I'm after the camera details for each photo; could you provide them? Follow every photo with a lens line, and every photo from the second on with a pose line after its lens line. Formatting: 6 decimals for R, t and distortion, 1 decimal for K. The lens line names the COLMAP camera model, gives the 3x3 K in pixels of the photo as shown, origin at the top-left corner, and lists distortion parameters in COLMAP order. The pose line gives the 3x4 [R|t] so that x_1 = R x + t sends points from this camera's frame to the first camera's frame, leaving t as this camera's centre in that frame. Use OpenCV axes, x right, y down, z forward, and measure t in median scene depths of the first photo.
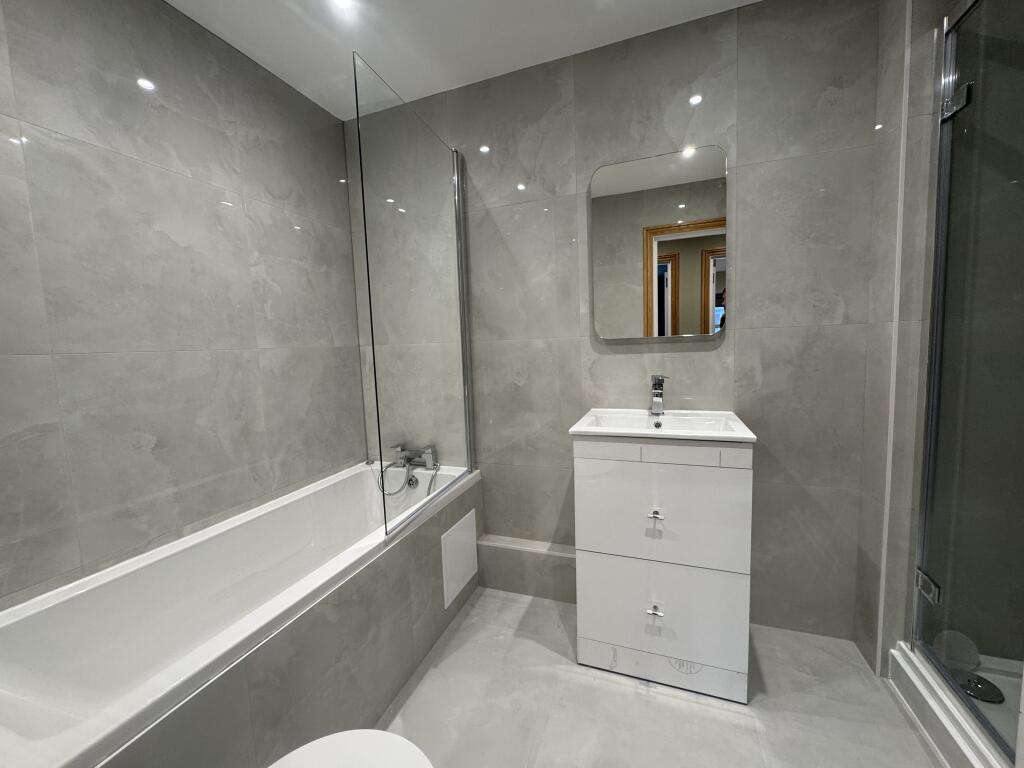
lens RADIAL K [[409.2, 0, 512.0], [0, 409.2, 382.0], [0, 0, 1]] dist [-0.000122, 0.000191]
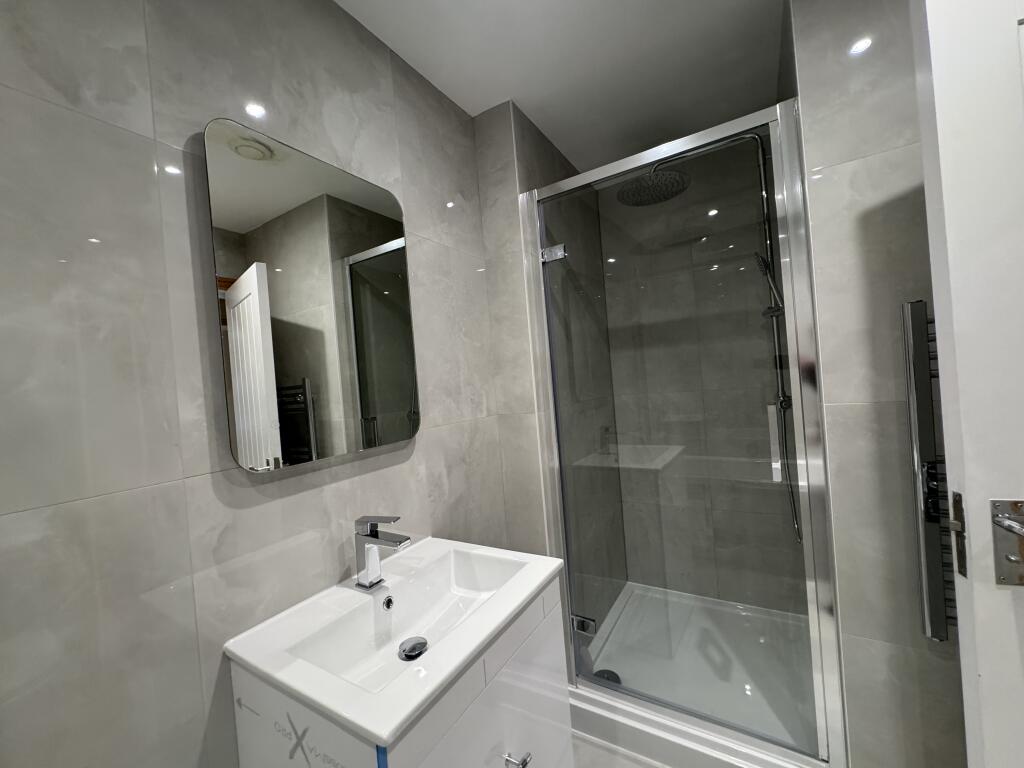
lens RADIAL K [[409.2, 0, 510.6], [0, 409.2, 384.8], [0, 0, 1]] dist [-0.000122, 0.000191]
pose [[0.198349, 0.016735, 0.979989, -0.190549], [0.163474, 0.985284, -0.049912, -0.145310], [-0.966403, 0.170102, 0.192695, 0.664266]]
